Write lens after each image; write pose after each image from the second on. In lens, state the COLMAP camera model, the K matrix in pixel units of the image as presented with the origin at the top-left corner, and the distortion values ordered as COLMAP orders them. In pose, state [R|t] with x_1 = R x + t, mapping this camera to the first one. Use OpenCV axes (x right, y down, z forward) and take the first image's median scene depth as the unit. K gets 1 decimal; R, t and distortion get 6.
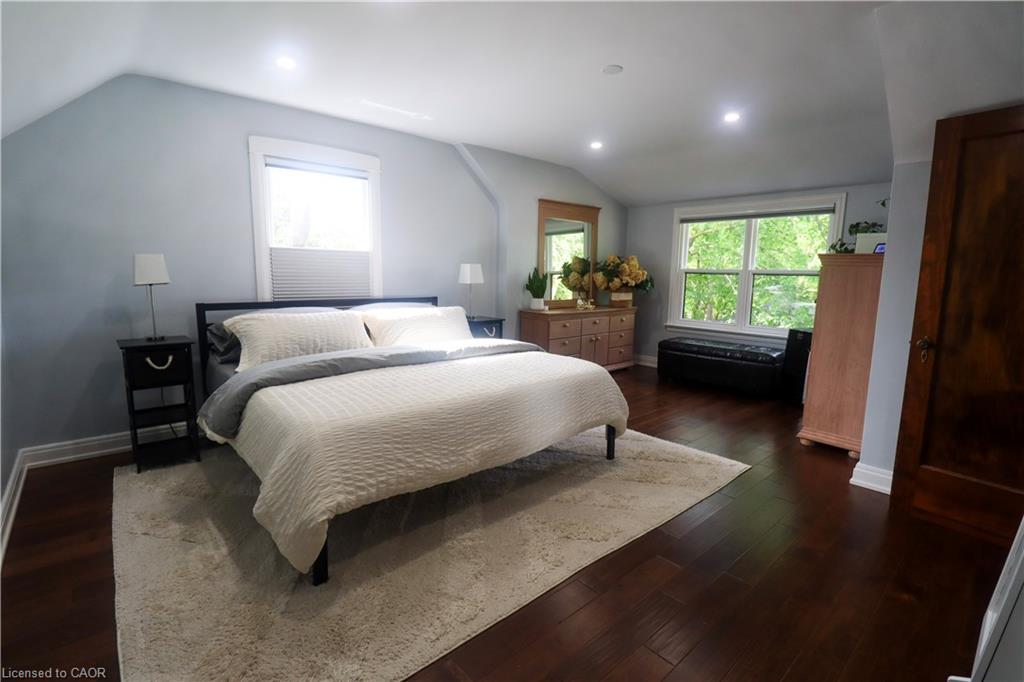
lens RADIAL K [[477.4, 0, 508.7], [0, 477.4, 343.0], [0, 0, 1]] dist [-0.013025, -0.003125]
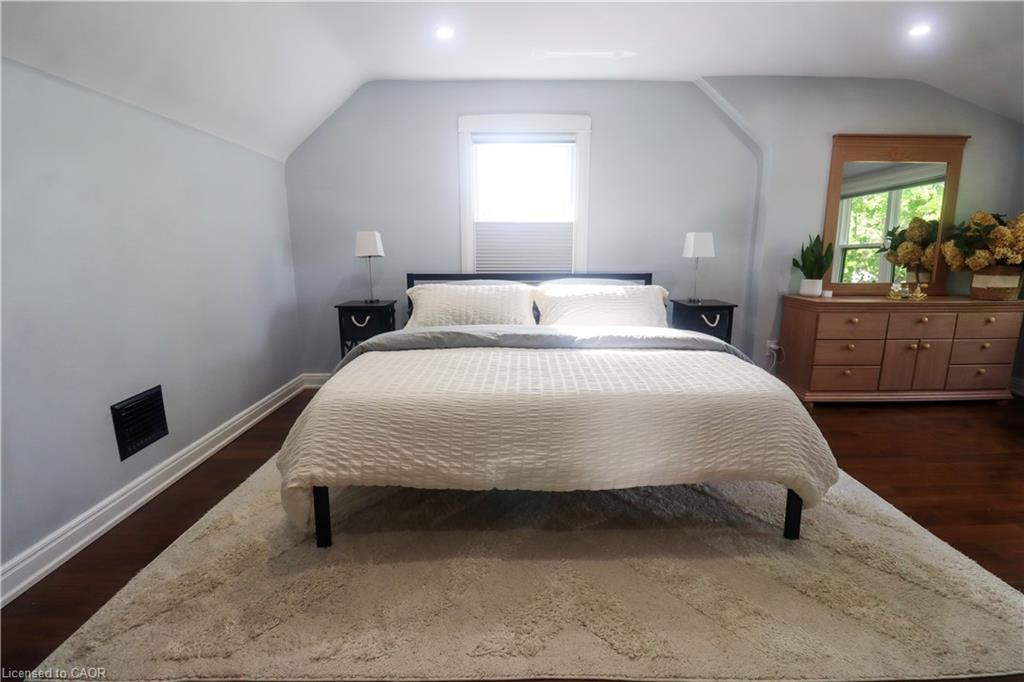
lens RADIAL K [[477.4, 0, 510.6], [0, 477.4, 340.2], [0, 0, 1]] dist [-0.013025, -0.003125]
pose [[0.752179, 0.110669, -0.649599, 0.290235], [-0.085455, 0.993854, 0.070368, -0.023511], [0.653394, 0.002582, 0.757014, 0.270383]]
